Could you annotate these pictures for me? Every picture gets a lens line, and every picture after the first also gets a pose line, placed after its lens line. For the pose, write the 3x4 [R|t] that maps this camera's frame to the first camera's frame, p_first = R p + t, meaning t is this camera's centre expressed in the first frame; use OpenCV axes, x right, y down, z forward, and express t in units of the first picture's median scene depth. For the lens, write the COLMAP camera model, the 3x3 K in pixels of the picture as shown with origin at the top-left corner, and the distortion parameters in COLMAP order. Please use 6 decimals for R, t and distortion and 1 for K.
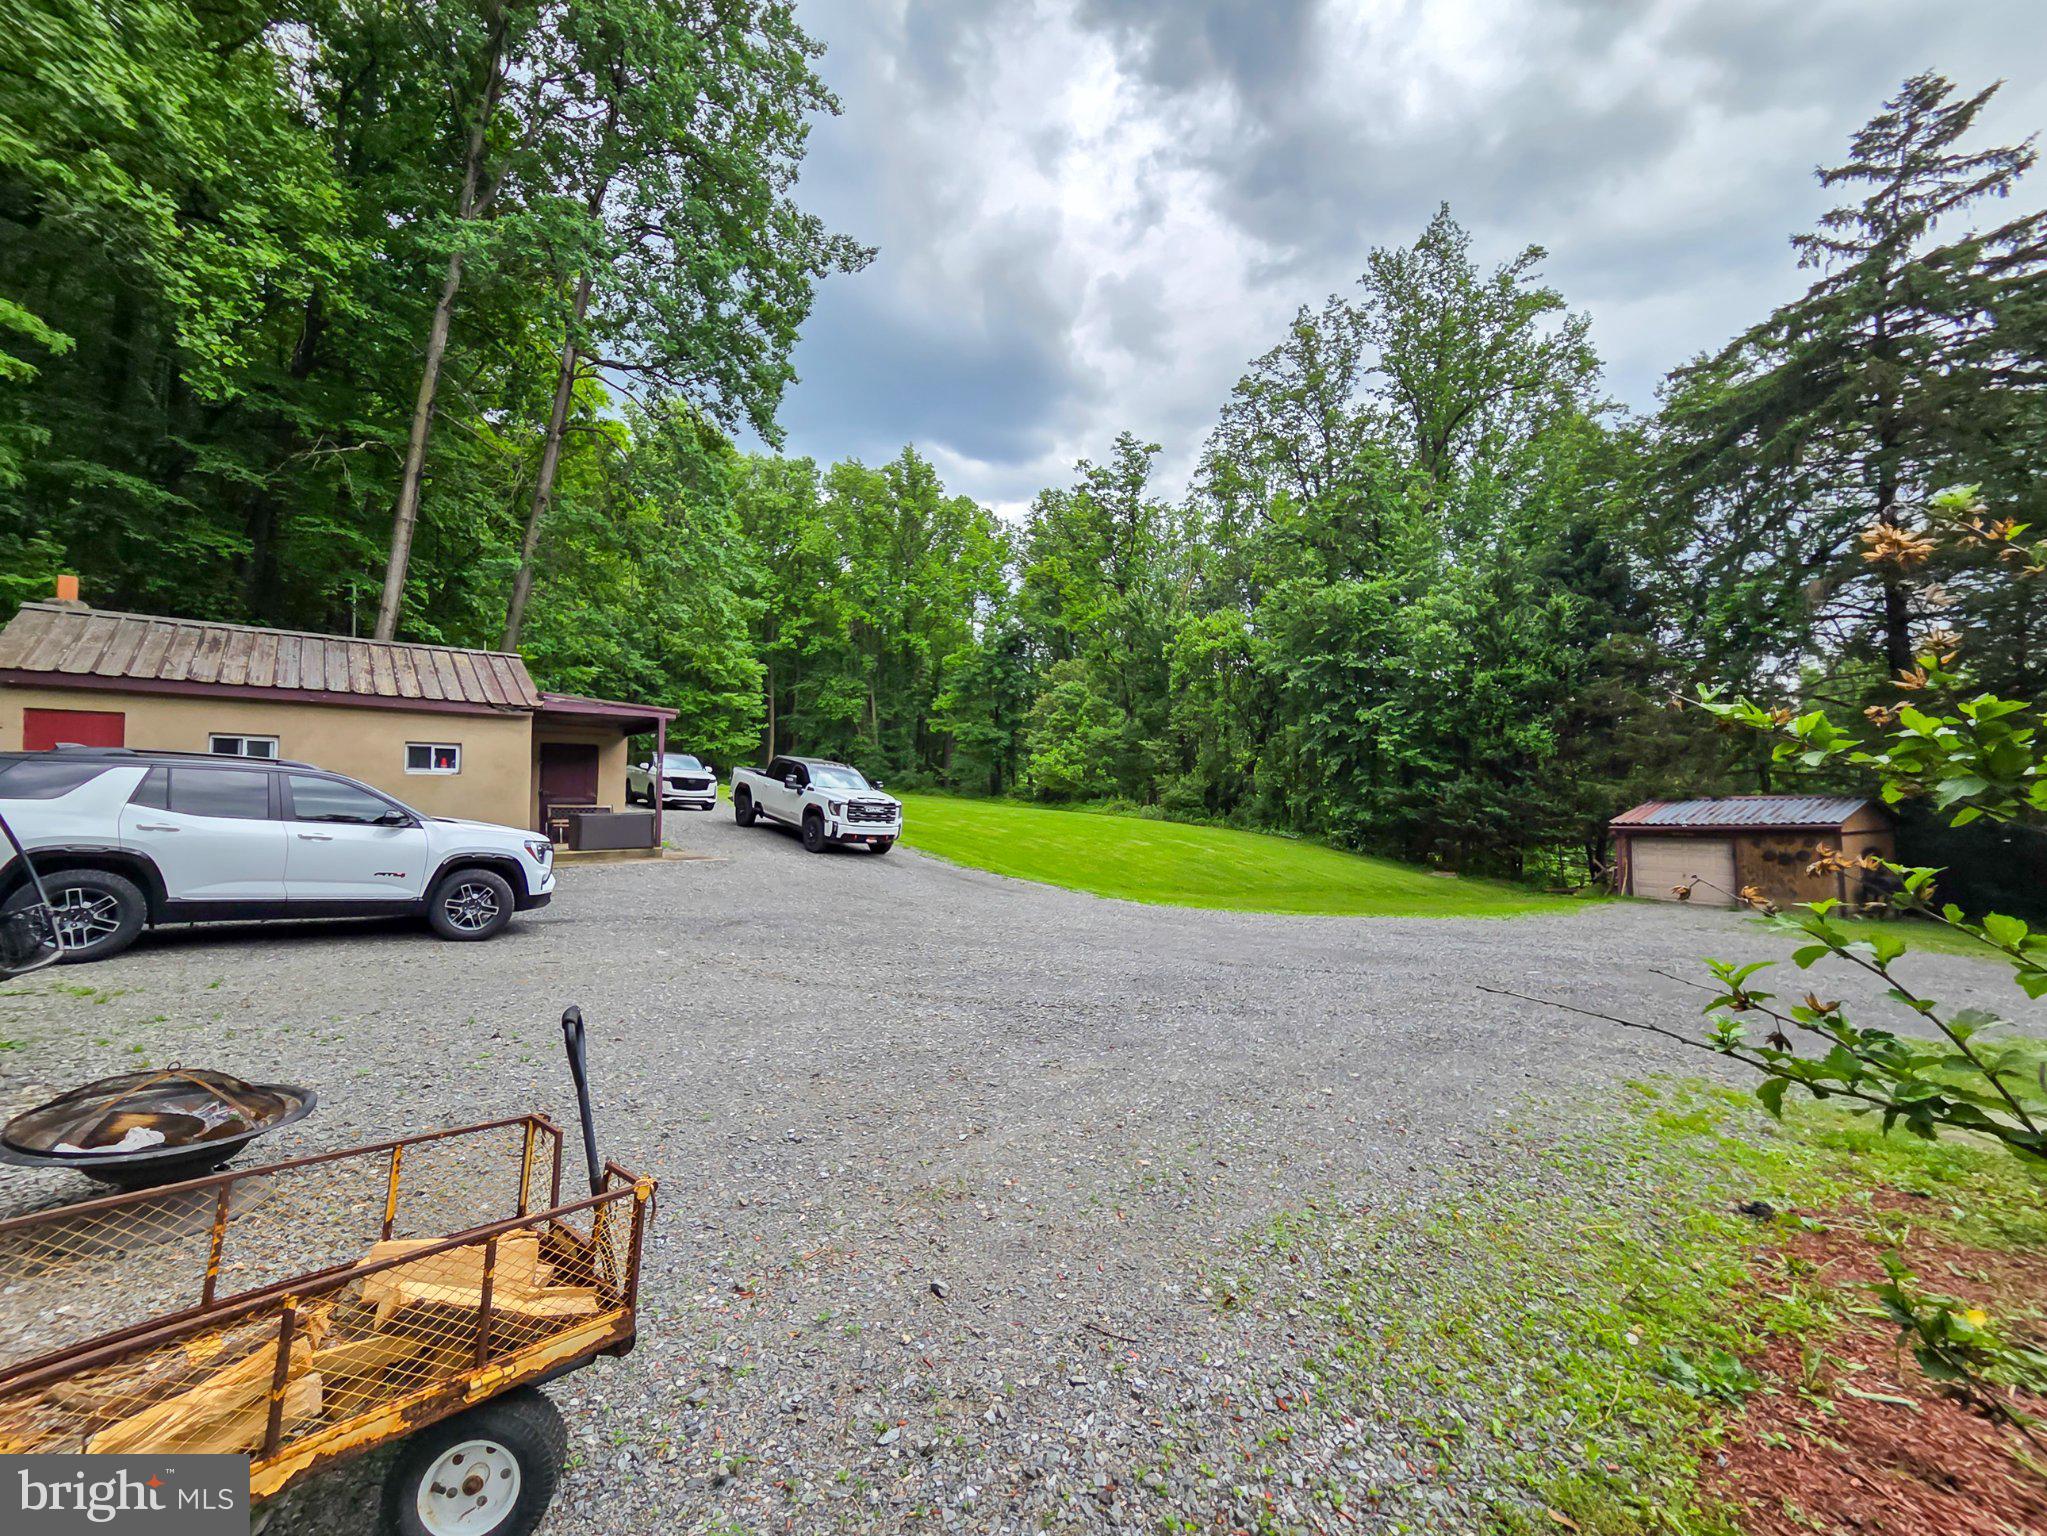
lens RADIAL K [[831.0, 0, 1028.5], [0, 831.0, 769.7], [0, 0, 1]] dist [0.000122, 0.000094]
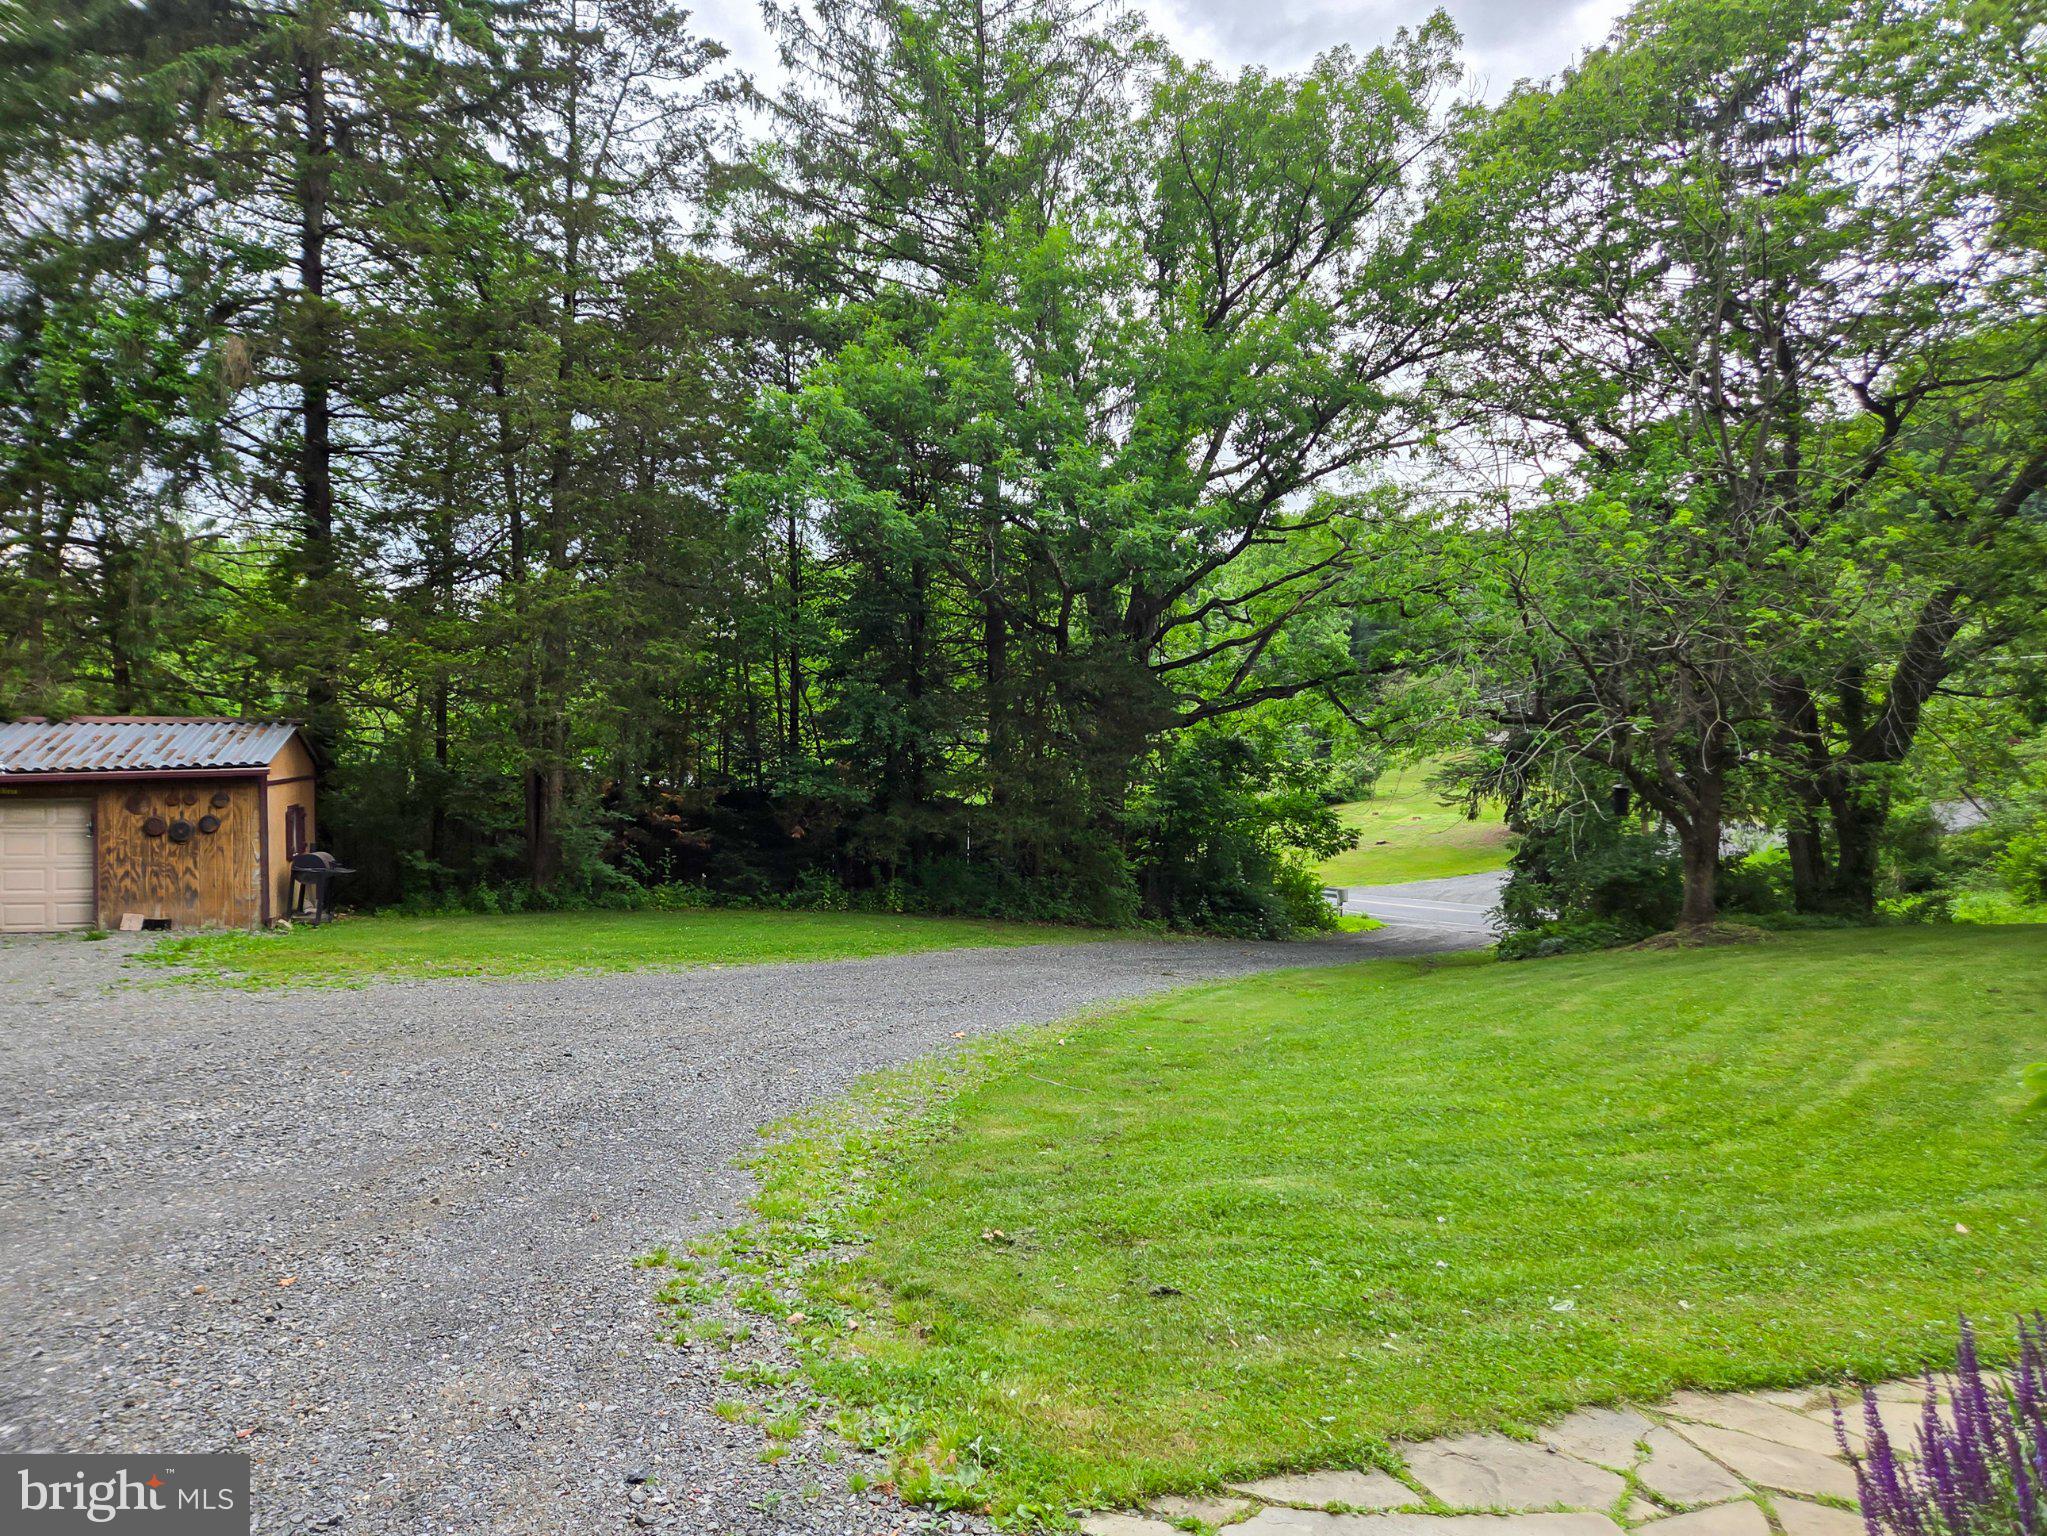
lens RADIAL K [[1395.8, 0, 1024.6], [0, 1395.8, 762.9], [0, 0, 1]] dist [-0.010655, -0.003787]
pose [[0.252247, -0.014455, 0.967555, 0.167425], [-0.044393, 0.998663, 0.026493, 0.013825], [-0.966644, -0.049635, 0.251268, 0.231097]]
